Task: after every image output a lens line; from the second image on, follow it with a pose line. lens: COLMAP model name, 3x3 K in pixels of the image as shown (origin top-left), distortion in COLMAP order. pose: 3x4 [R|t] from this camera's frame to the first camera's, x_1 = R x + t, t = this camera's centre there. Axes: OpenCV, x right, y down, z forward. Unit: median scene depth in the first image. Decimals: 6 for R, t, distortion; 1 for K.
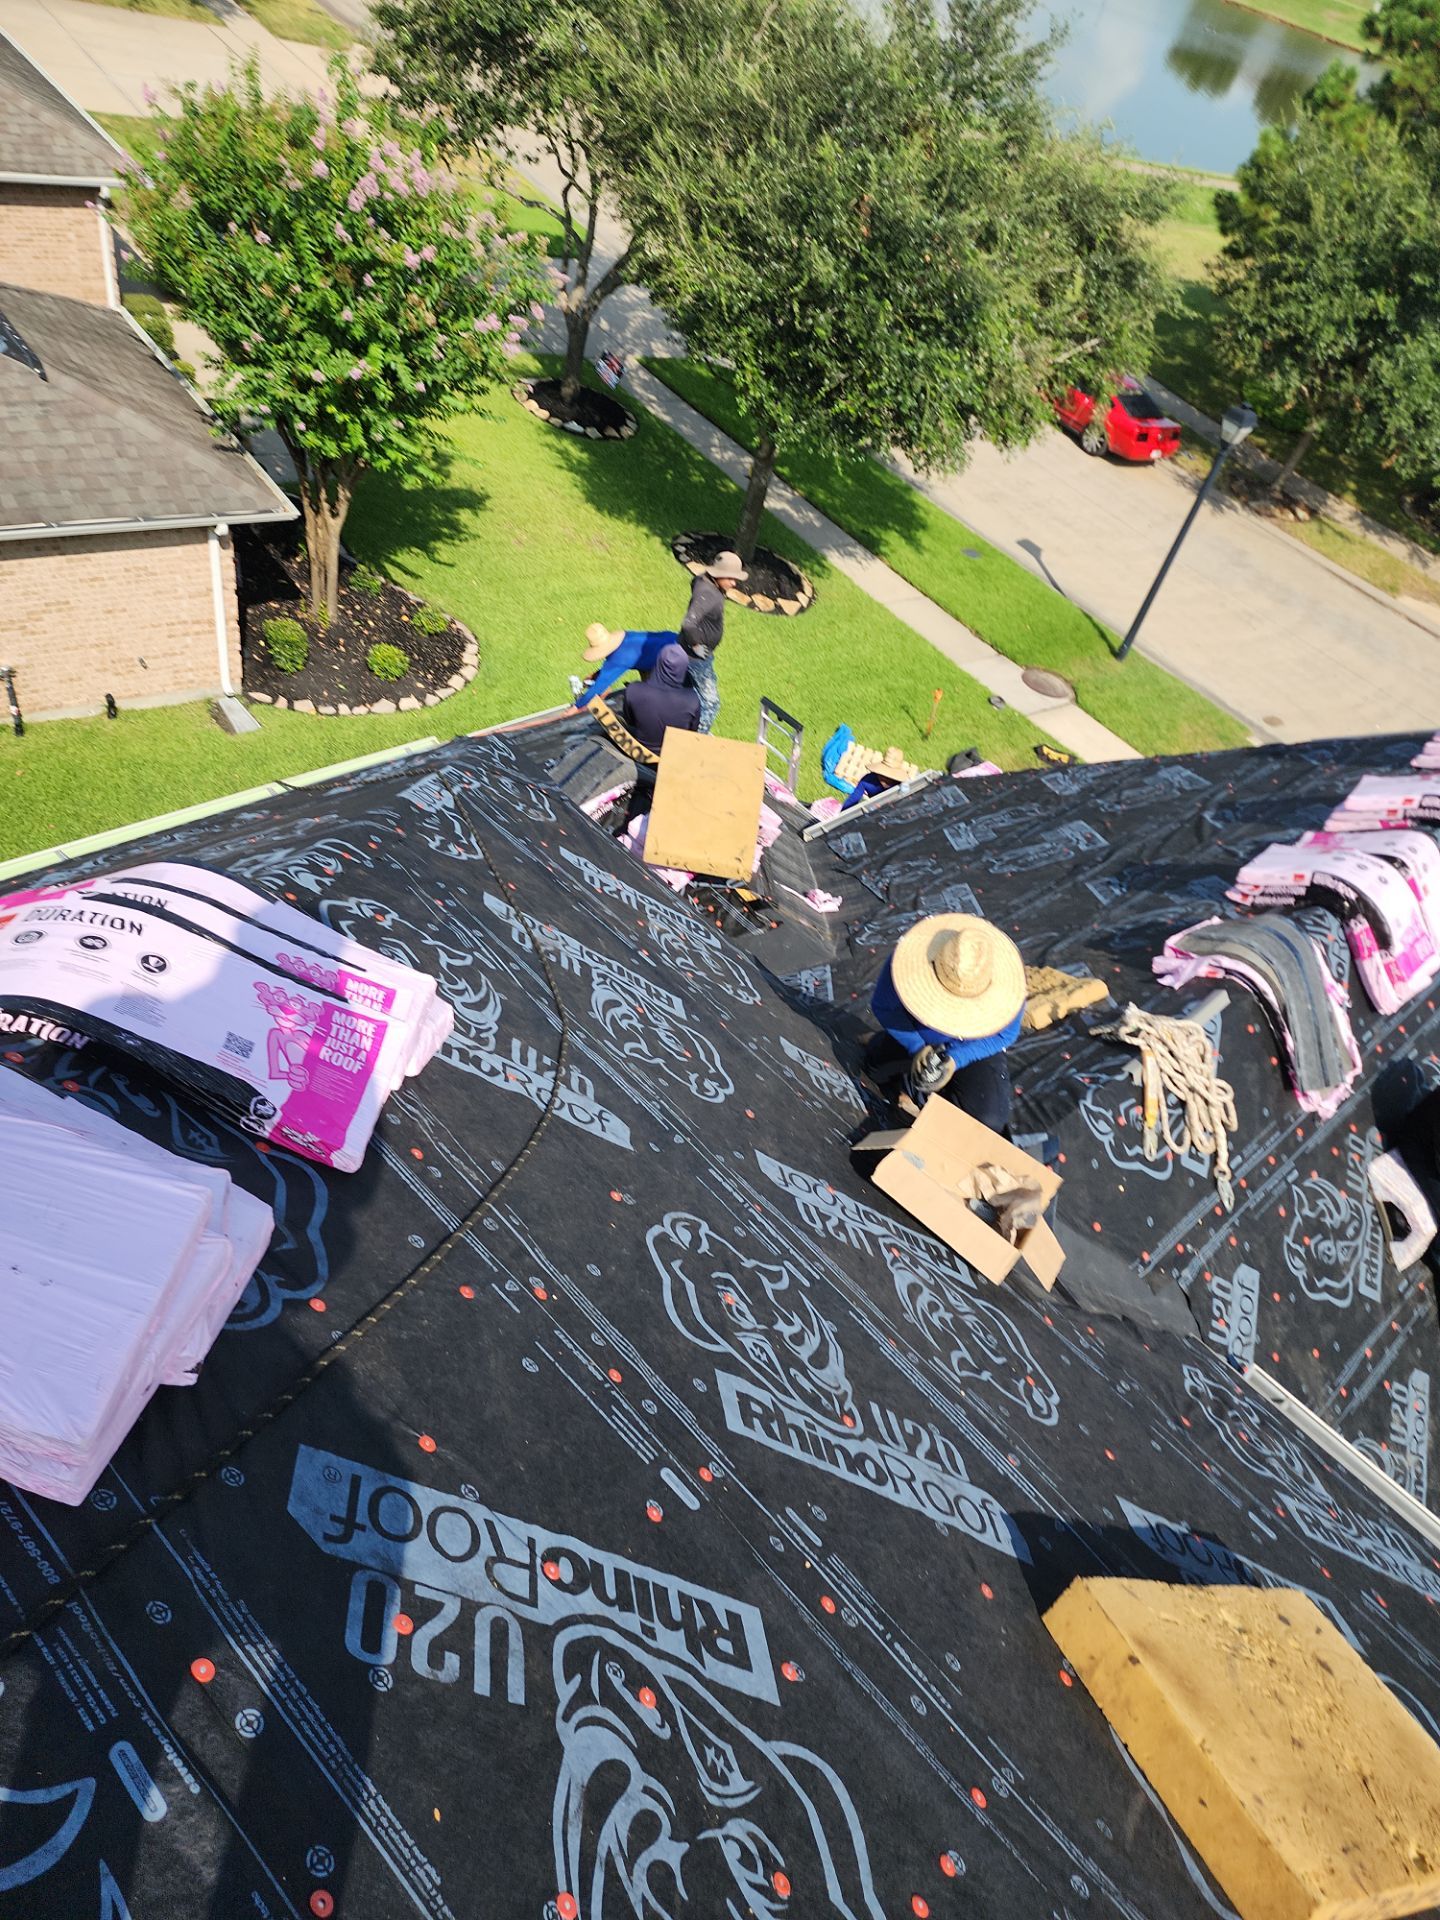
lens RADIAL K [[1338.2, 0, 817.3], [0, 1338.2, 943.7], [0, 0, 1]] dist [0.046817, -0.032823]
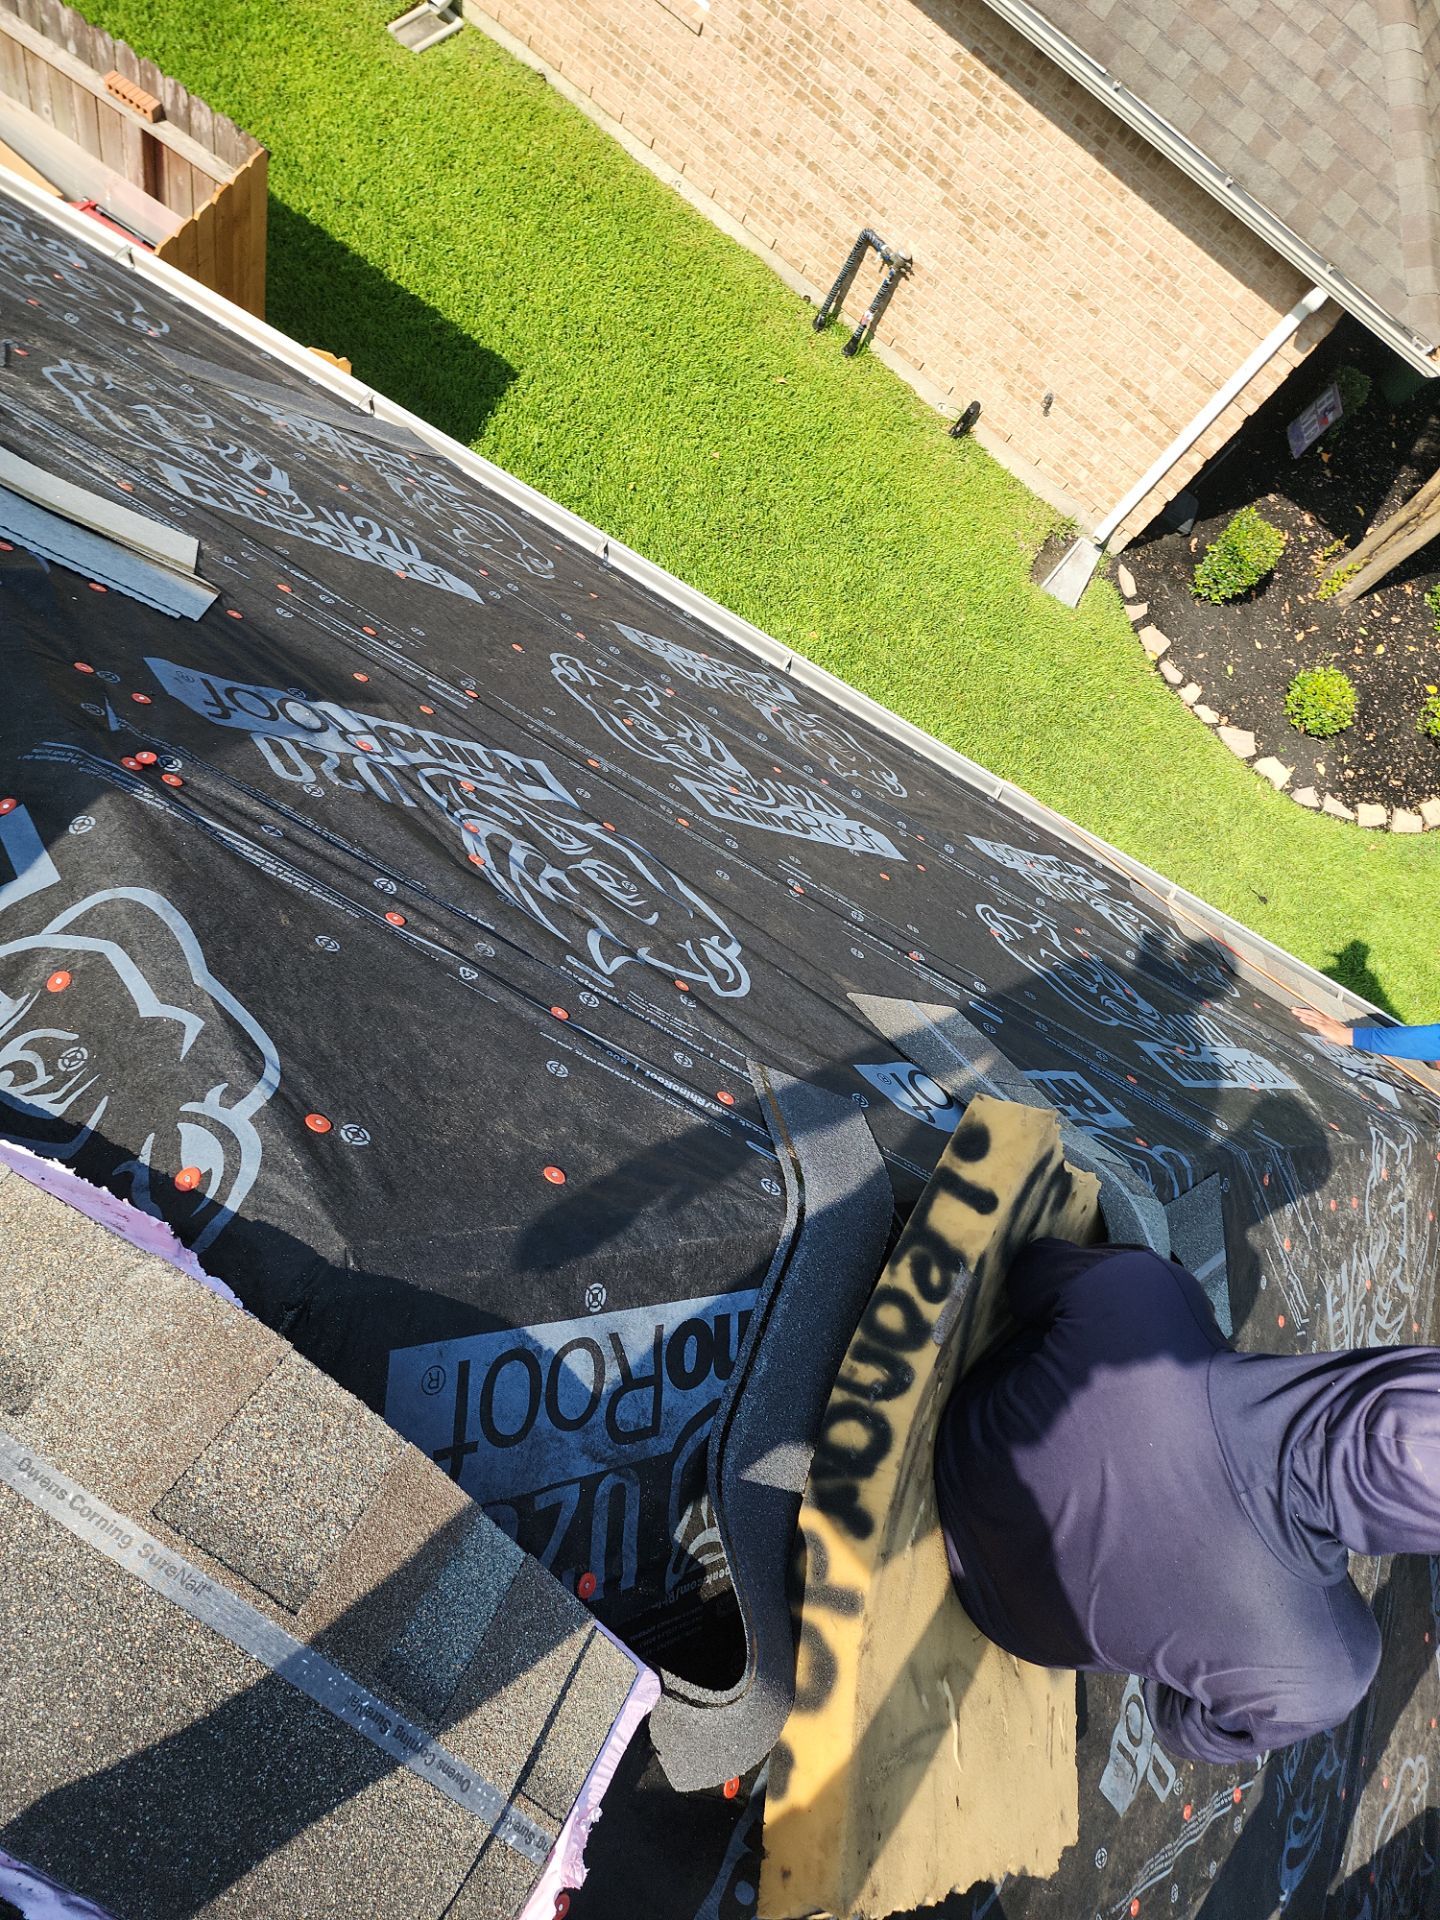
lens RADIAL K [[1296.1, 0, 702.3], [0, 1296.1, 951.5], [0, 0, 1]] dist [0.087505, -0.068642]
pose [[0.352626, 0.798005, -0.488716, -0.063414], [-0.781266, 0.538523, 0.315621, -0.134434], [0.515051, 0.270521, 0.813351, 0.484348]]
